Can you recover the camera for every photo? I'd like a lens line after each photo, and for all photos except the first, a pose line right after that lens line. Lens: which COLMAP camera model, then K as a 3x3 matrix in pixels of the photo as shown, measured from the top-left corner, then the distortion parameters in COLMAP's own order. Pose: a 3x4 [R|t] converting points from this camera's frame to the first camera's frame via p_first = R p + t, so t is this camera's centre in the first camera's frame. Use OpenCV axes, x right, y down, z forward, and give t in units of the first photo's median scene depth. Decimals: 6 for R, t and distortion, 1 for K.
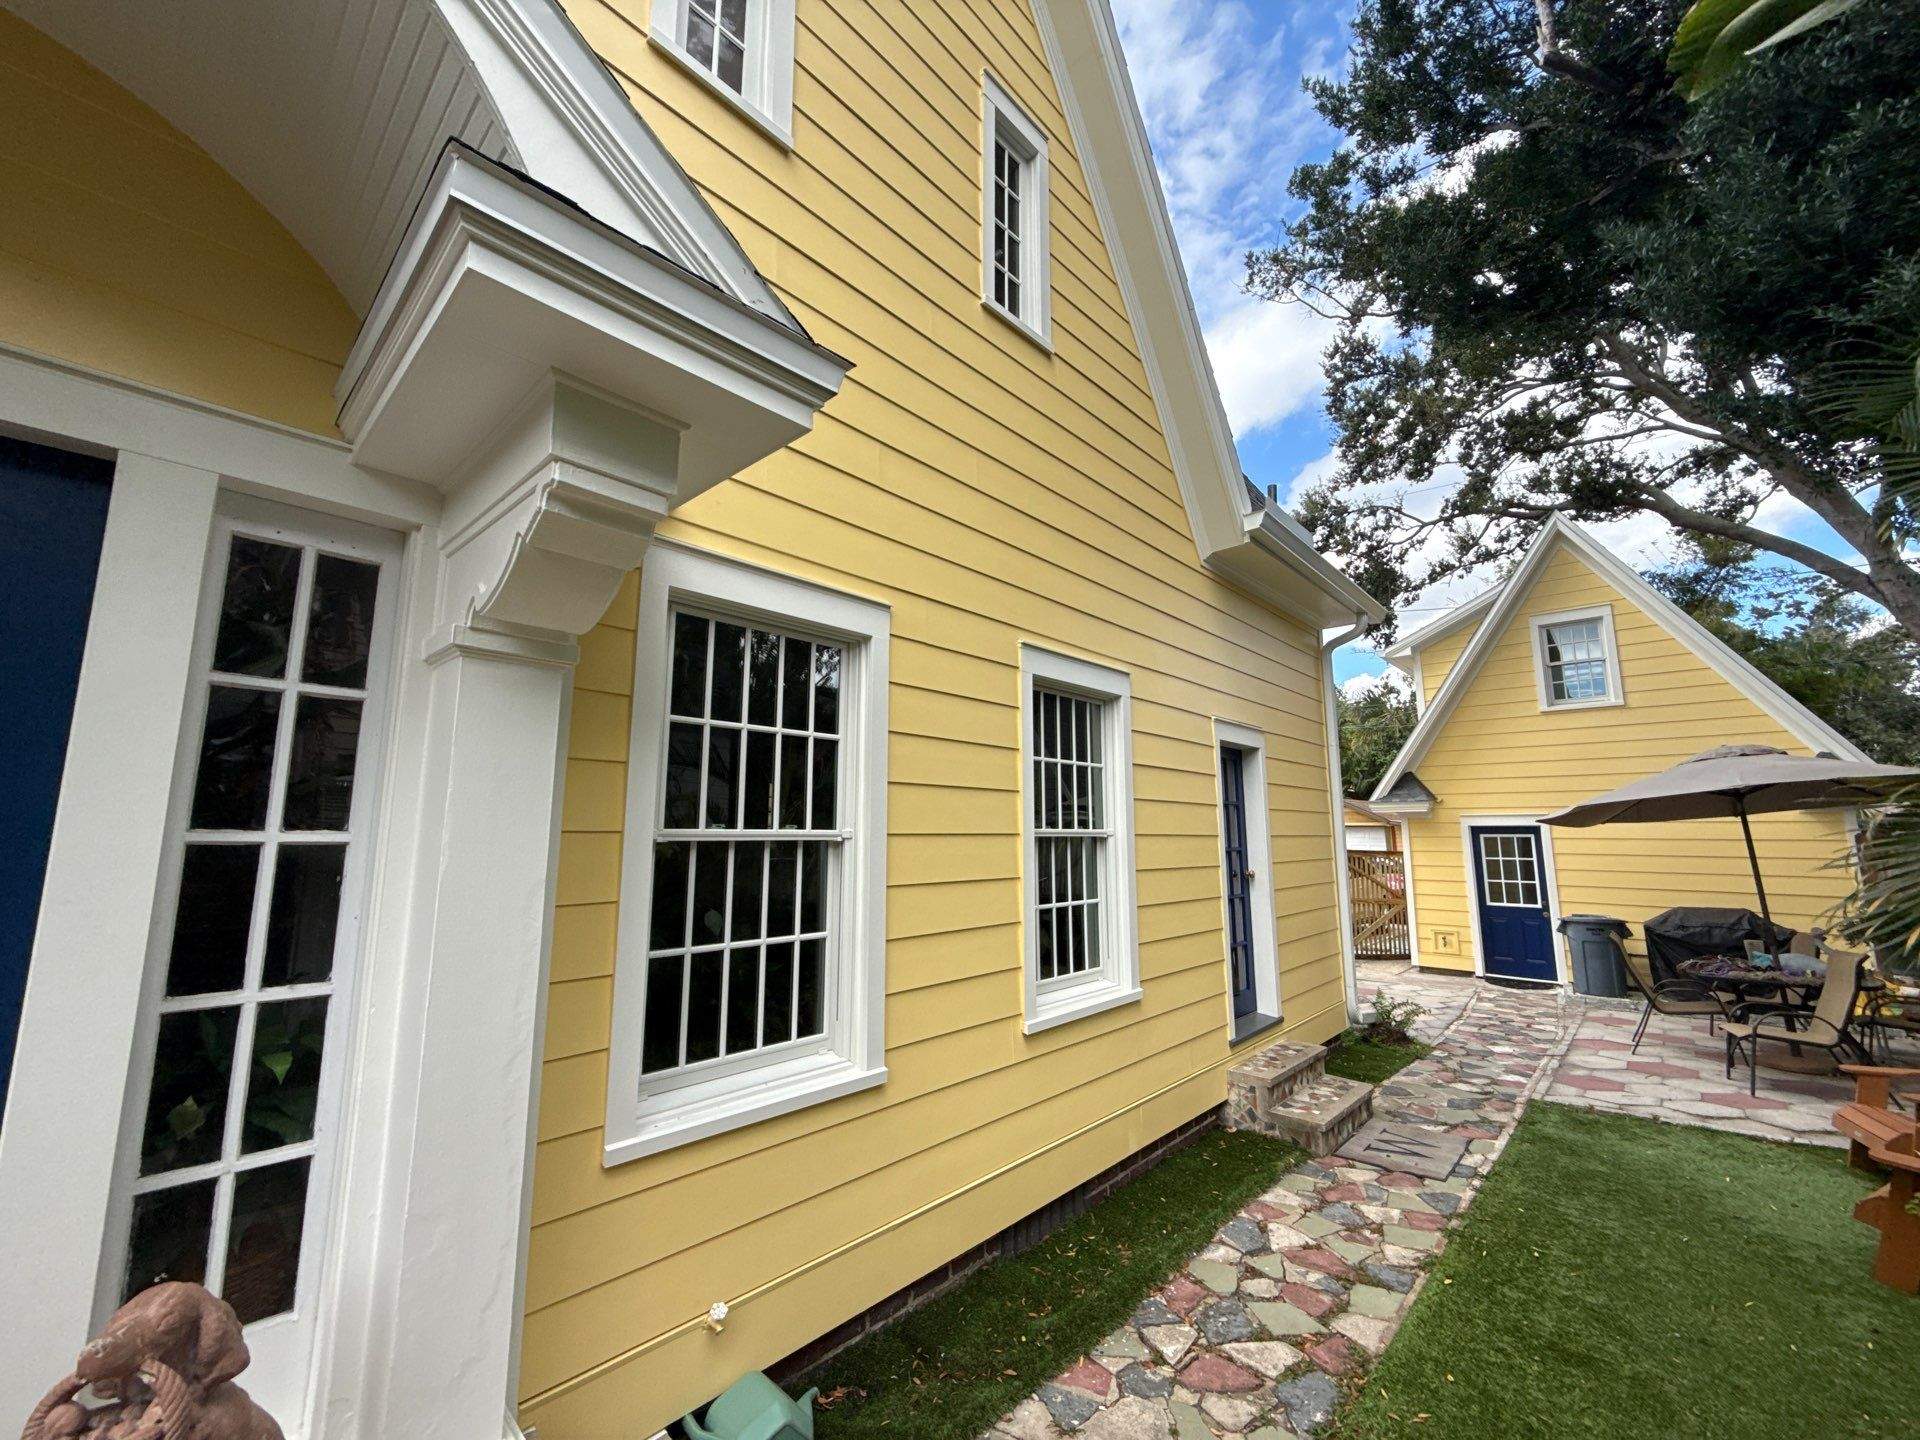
lens RADIAL K [[763.5, 0, 960.0], [0, 763.5, 720.0], [0, 0, 1]] dist [-0.036709, -0.000012]
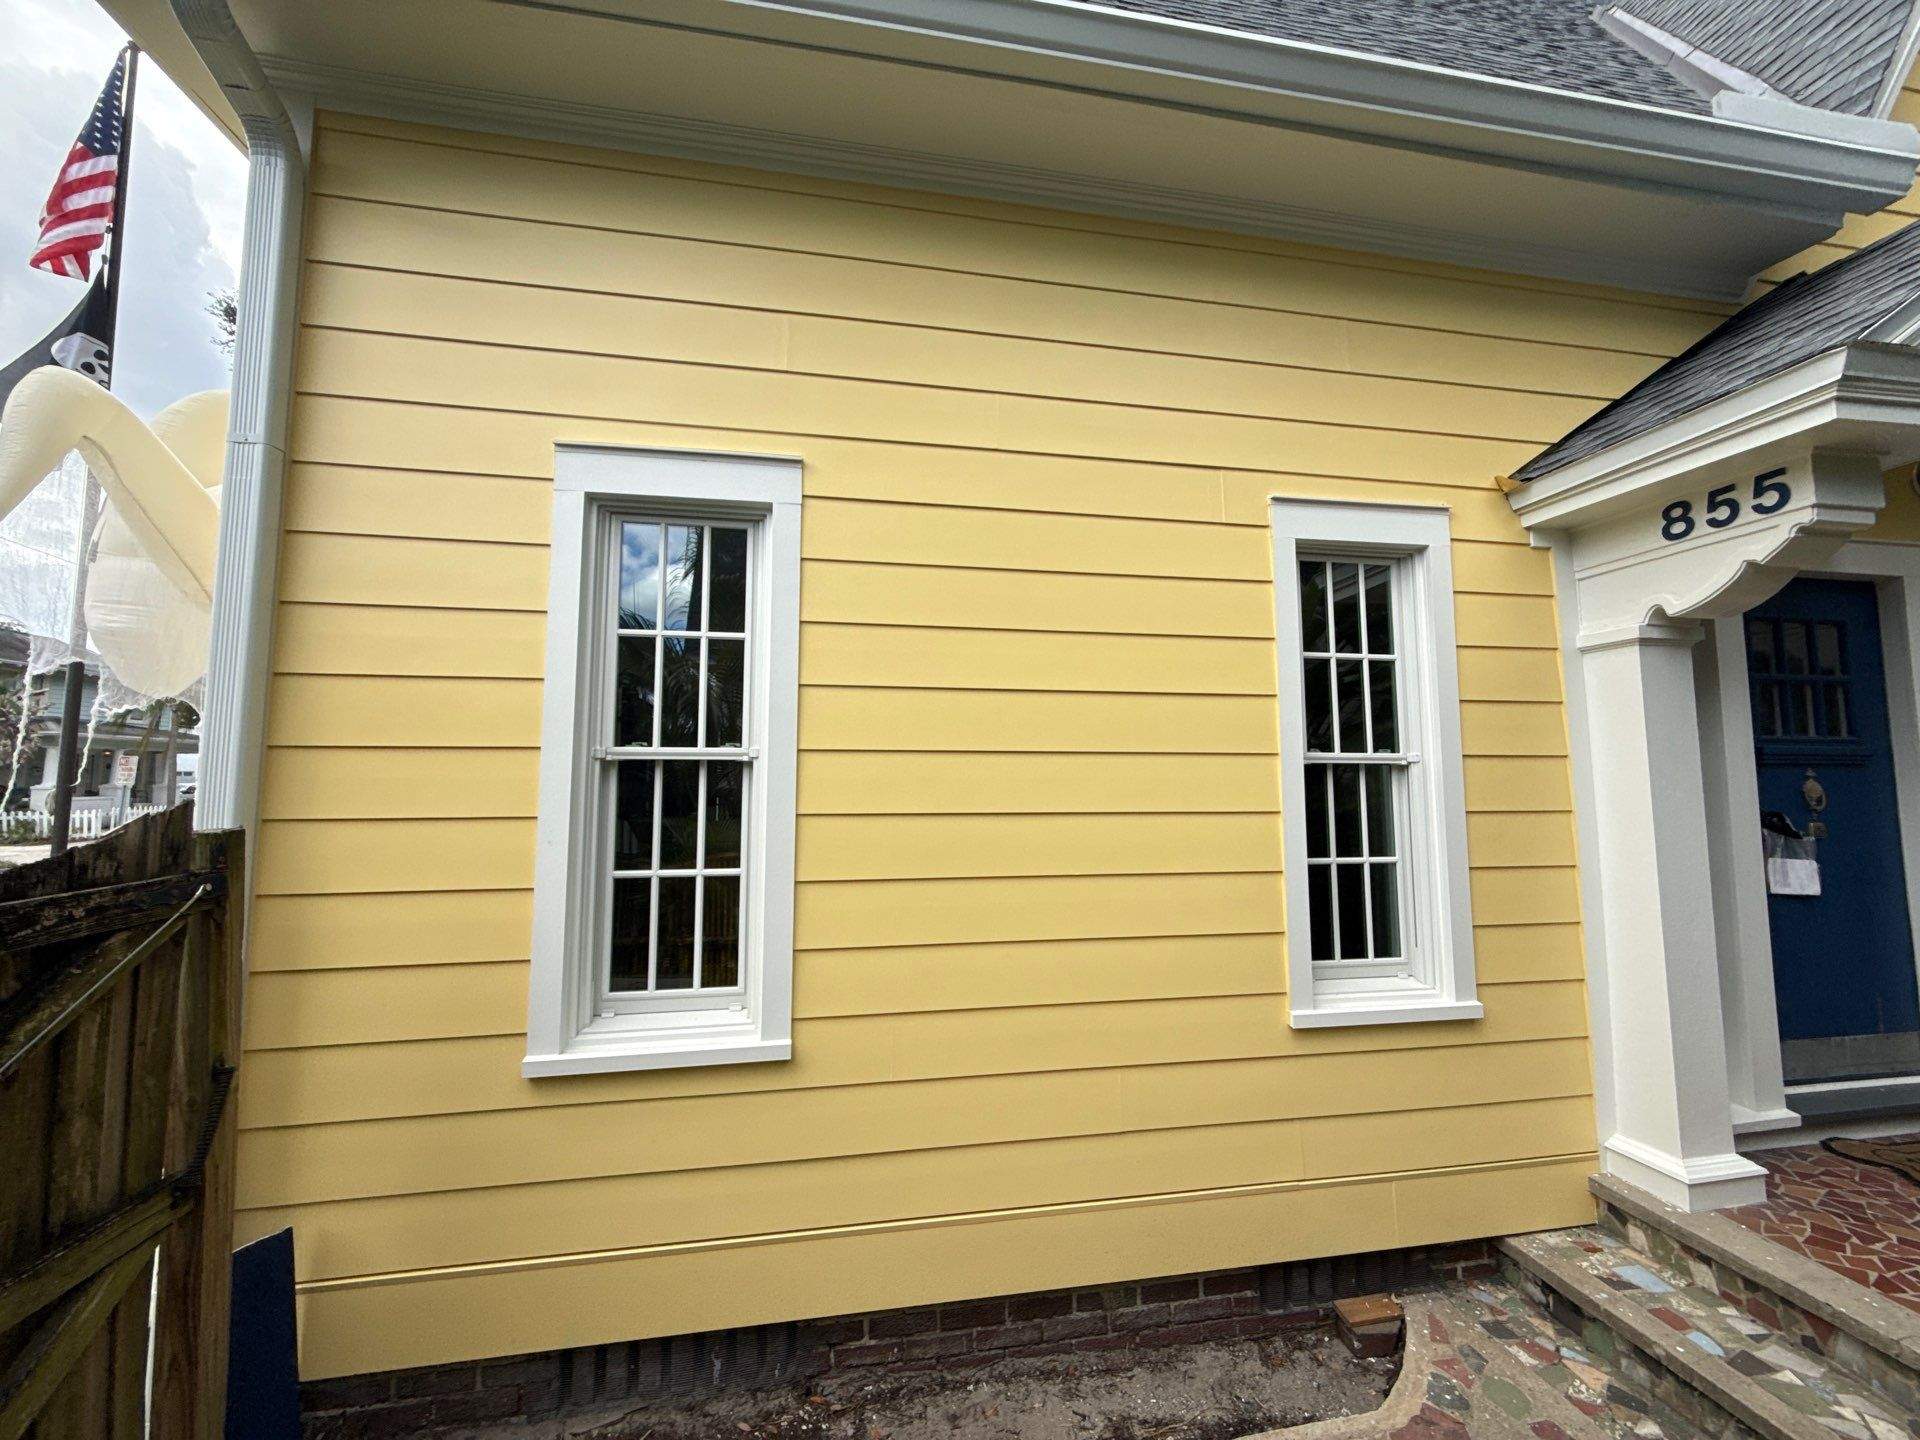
lens RADIAL K [[697.7, 0, 960.0], [0, 697.7, 720.0], [0, 0, 1]] dist [-0.000428, -0.000034]
pose [[0.788416, -0.025431, -0.614617, 0.257941], [0.079813, 0.994928, 0.061216, 0.046080], [0.609943, -0.097318, 0.786447, 0.292687]]
